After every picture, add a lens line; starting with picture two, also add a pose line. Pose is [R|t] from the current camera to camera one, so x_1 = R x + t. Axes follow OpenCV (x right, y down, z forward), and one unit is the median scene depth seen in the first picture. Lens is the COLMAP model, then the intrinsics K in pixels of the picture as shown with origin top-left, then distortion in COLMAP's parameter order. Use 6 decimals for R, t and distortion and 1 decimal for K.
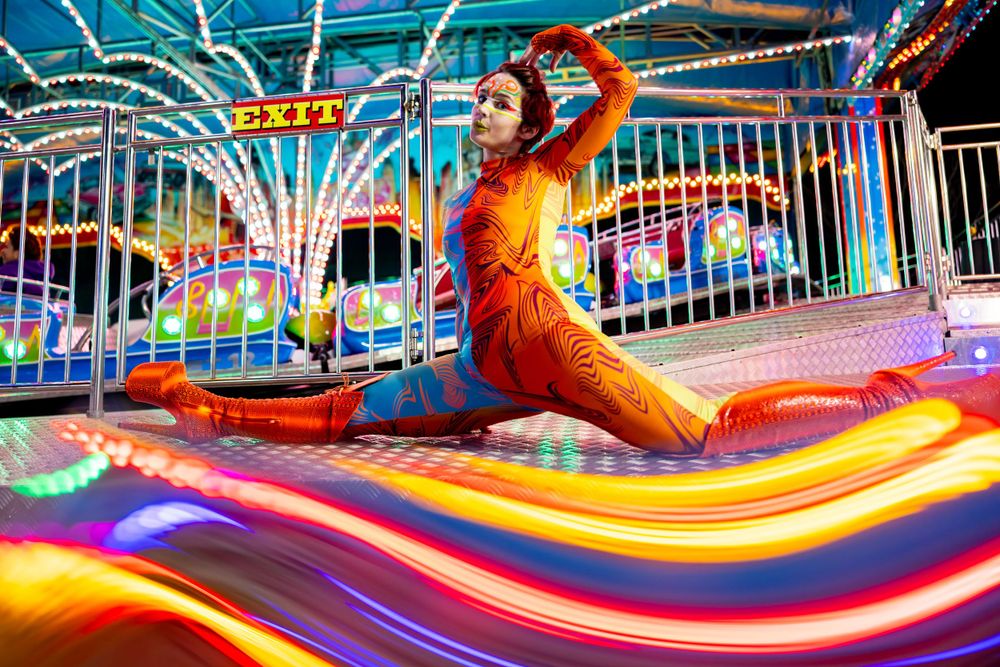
lens RADIAL K [[804.5, 0, 500.0], [0, 804.5, 333.5], [0, 0, 1]] dist [-0.014116, -0.008235]
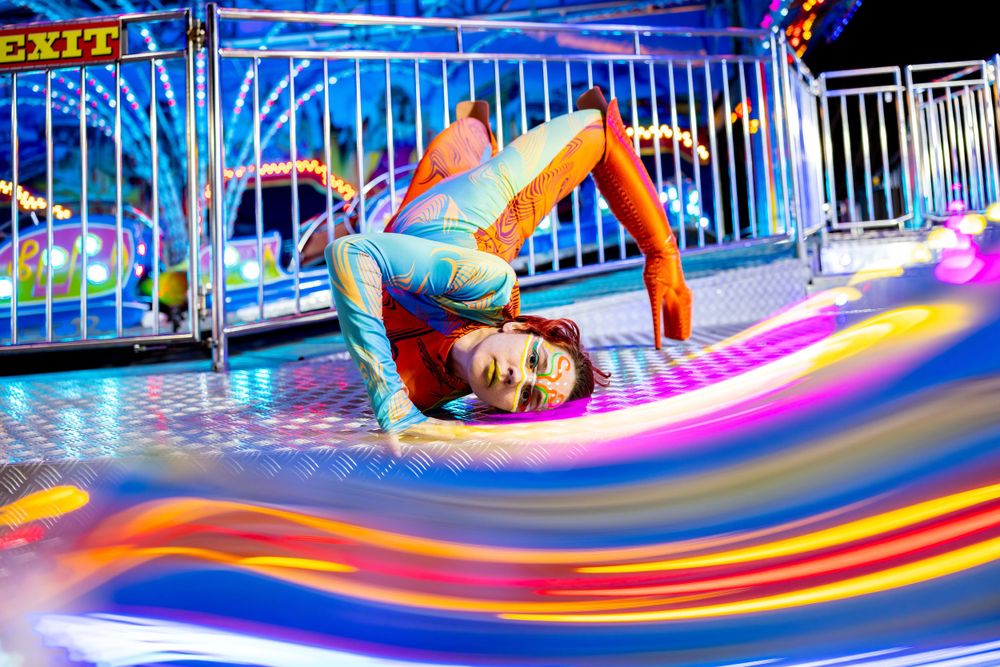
lens RADIAL K [[794.2, 0, 500.0], [0, 794.2, 333.5], [0, 0, 1]] dist [0.004003, -0.006346]
pose [[0.996829, -0.023284, 0.076097, 0.088018], [0.019242, 0.998387, 0.053416, 0.003526], [-0.077218, -0.051782, 0.995669, 0.048227]]
